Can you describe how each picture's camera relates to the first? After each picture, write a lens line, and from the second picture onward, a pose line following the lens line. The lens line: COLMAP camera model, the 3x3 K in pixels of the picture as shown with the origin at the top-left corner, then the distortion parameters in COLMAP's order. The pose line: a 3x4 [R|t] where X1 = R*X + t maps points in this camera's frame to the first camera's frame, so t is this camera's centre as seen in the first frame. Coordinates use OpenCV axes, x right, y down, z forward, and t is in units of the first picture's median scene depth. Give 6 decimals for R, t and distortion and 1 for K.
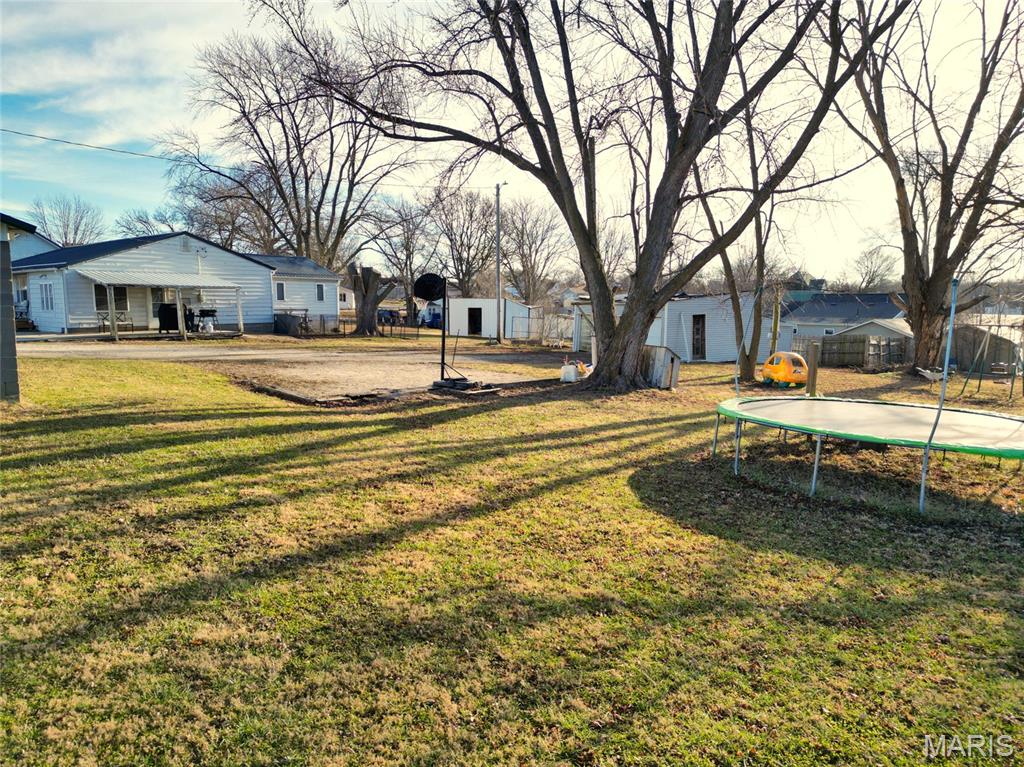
lens RADIAL K [[718.5, 0, 513.0], [0, 718.5, 384.1], [0, 0, 1]] dist [0.027084, -0.011188]
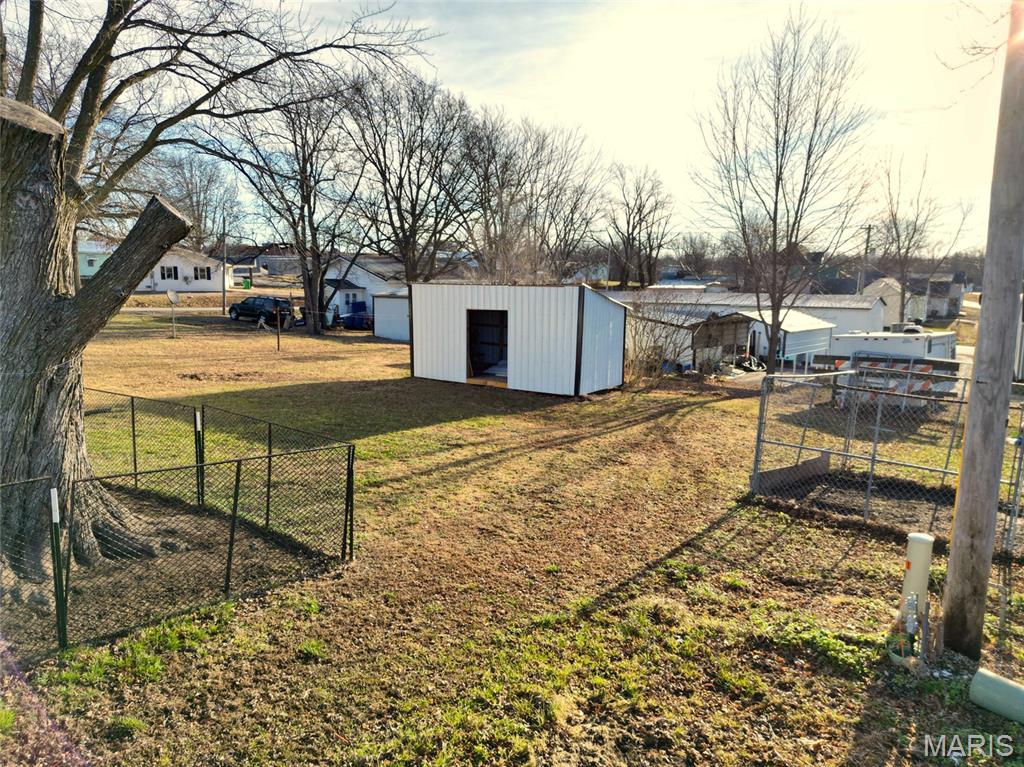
lens RADIAL K [[718.5, 0, 510.2], [0, 718.5, 382.8], [0, 0, 1]] dist [0.027084, -0.011188]
pose [[0.993229, -0.015685, 0.115112, -0.058110], [0.011752, 0.999326, 0.034766, -0.056896], [-0.115580, -0.033178, 0.992744, 0.444239]]
